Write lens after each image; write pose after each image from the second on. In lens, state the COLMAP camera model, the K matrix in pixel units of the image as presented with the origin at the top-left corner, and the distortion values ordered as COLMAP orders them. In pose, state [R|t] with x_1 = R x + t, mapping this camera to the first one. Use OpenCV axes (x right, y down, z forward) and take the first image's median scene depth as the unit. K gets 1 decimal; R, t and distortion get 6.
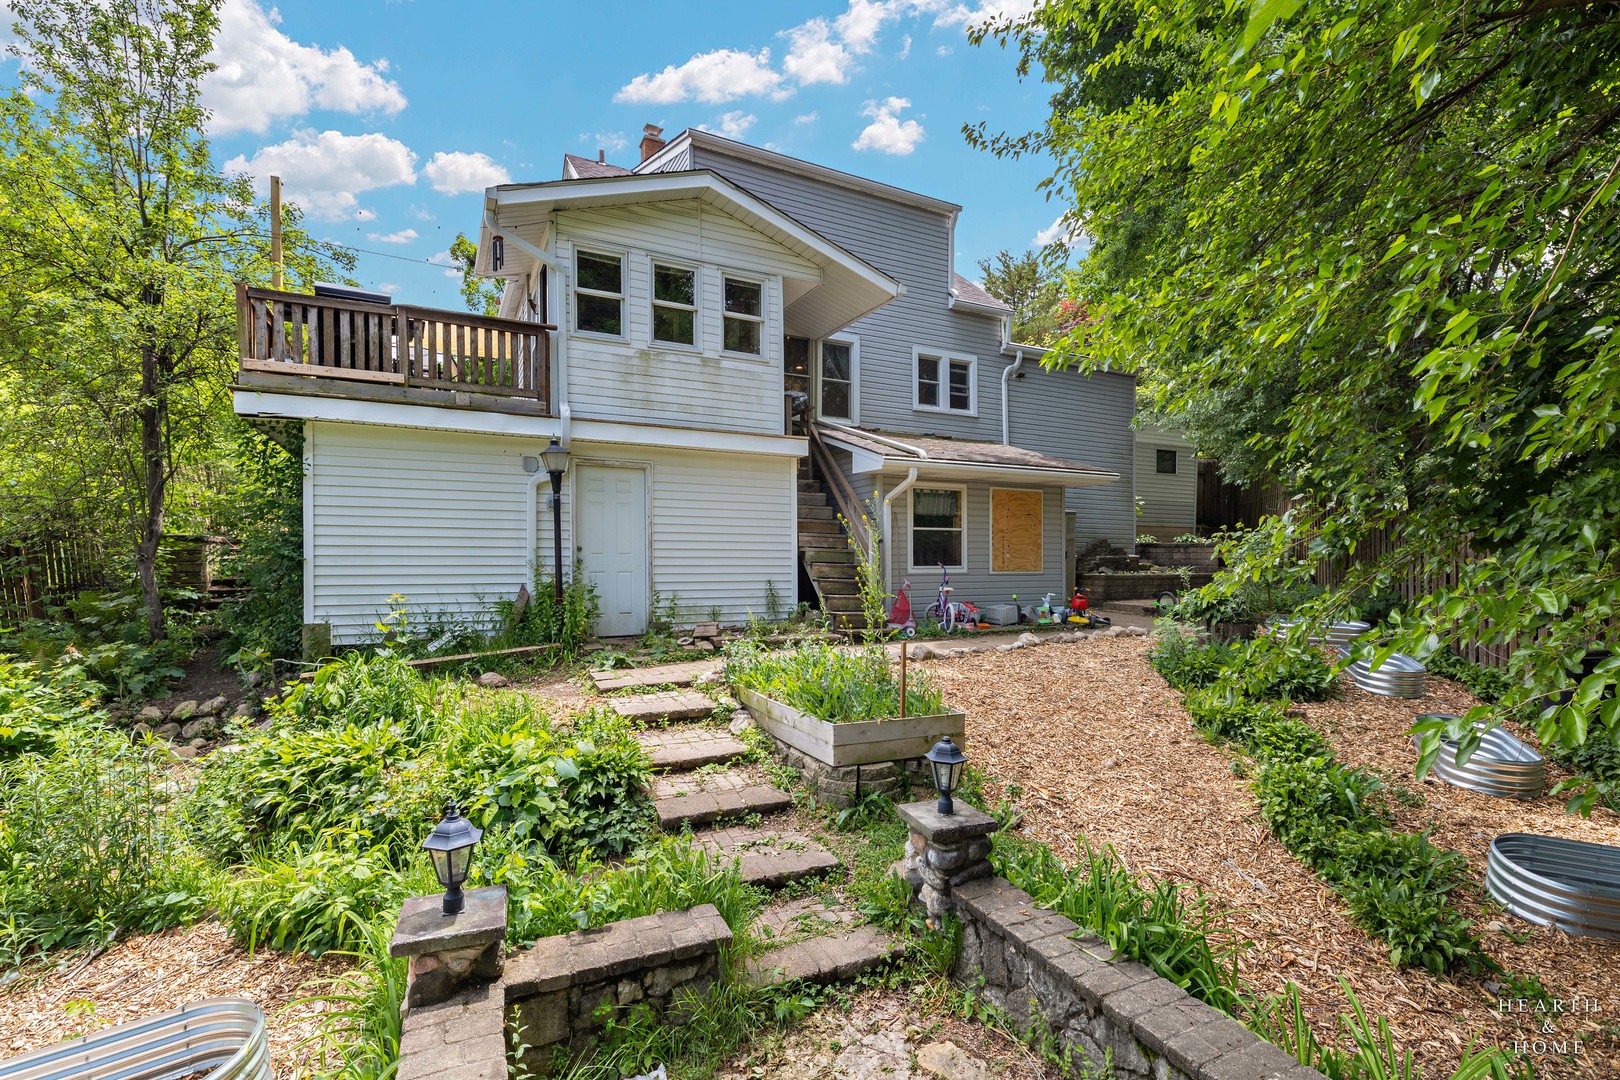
lens RADIAL K [[966.8, 0, 810.0], [0, 966.8, 540.0], [0, 0, 1]] dist [0.002142, 0.001476]
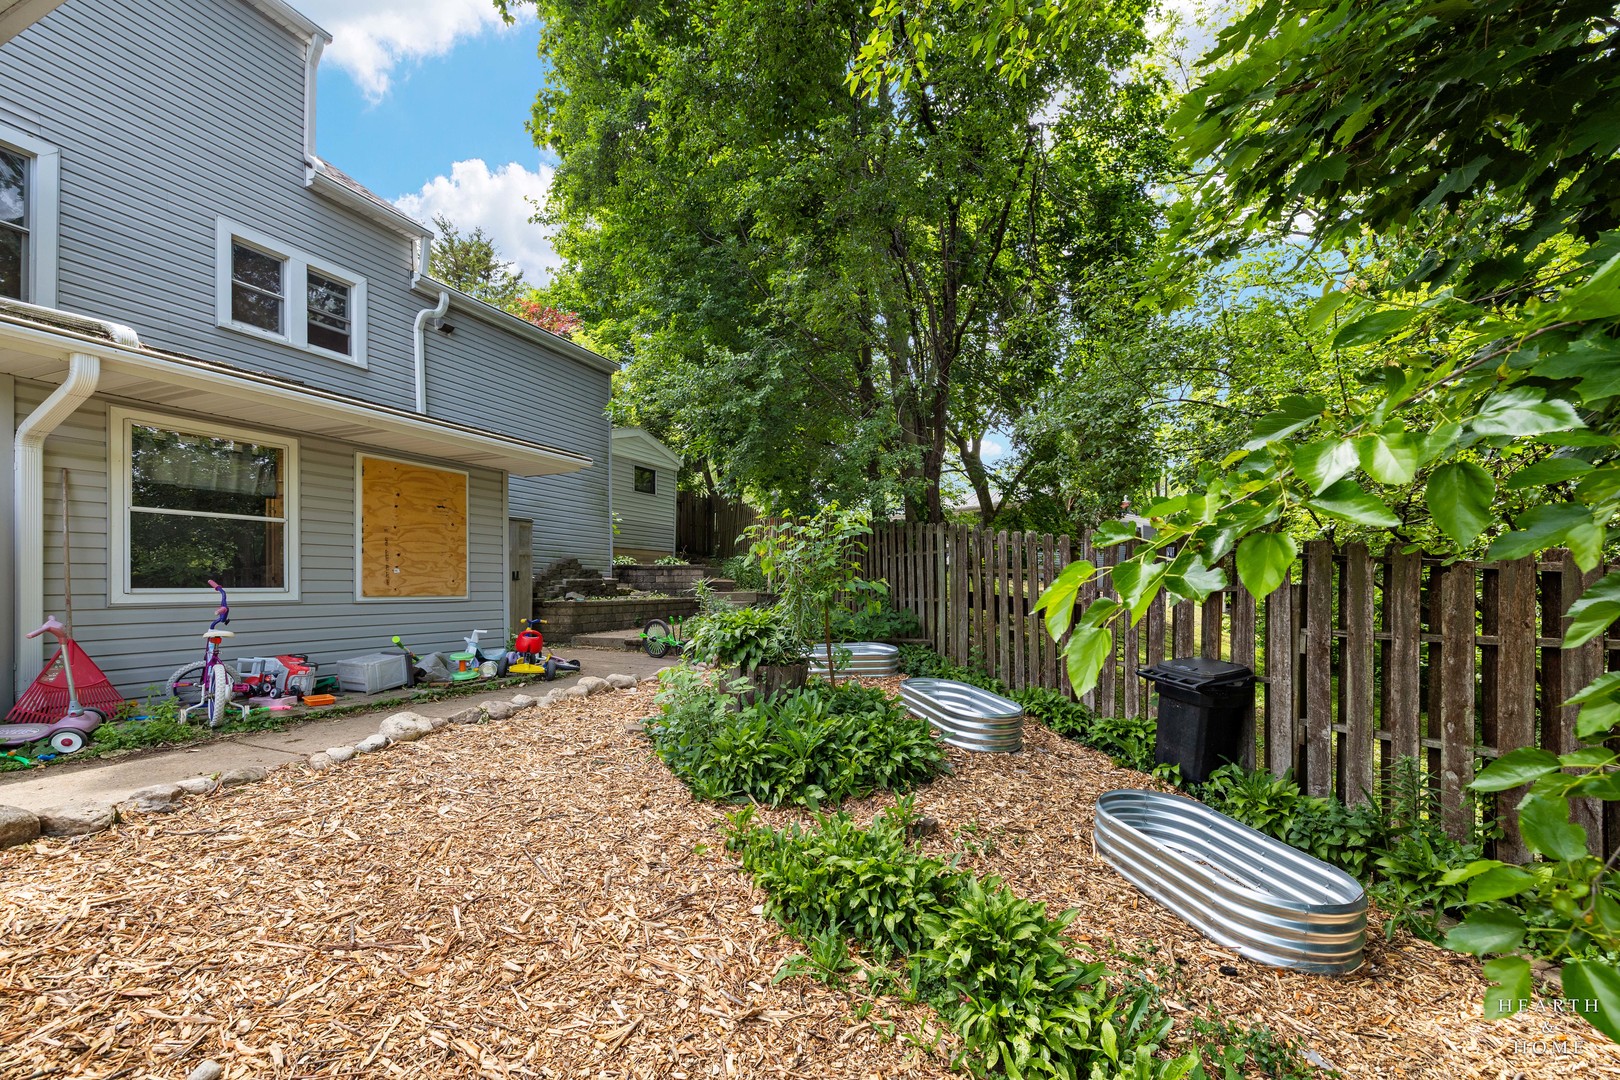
lens RADIAL K [[730.6, 0, 942.1], [0, 730.6, 580.6], [0, 0, 1]] dist [0.000110, -0.000605]
pose [[0.728124, -0.007107, 0.685408, 0.143886], [0.005169, 0.999975, 0.004878, 0.022390], [-0.685425, -0.000009, 0.728143, 0.449153]]
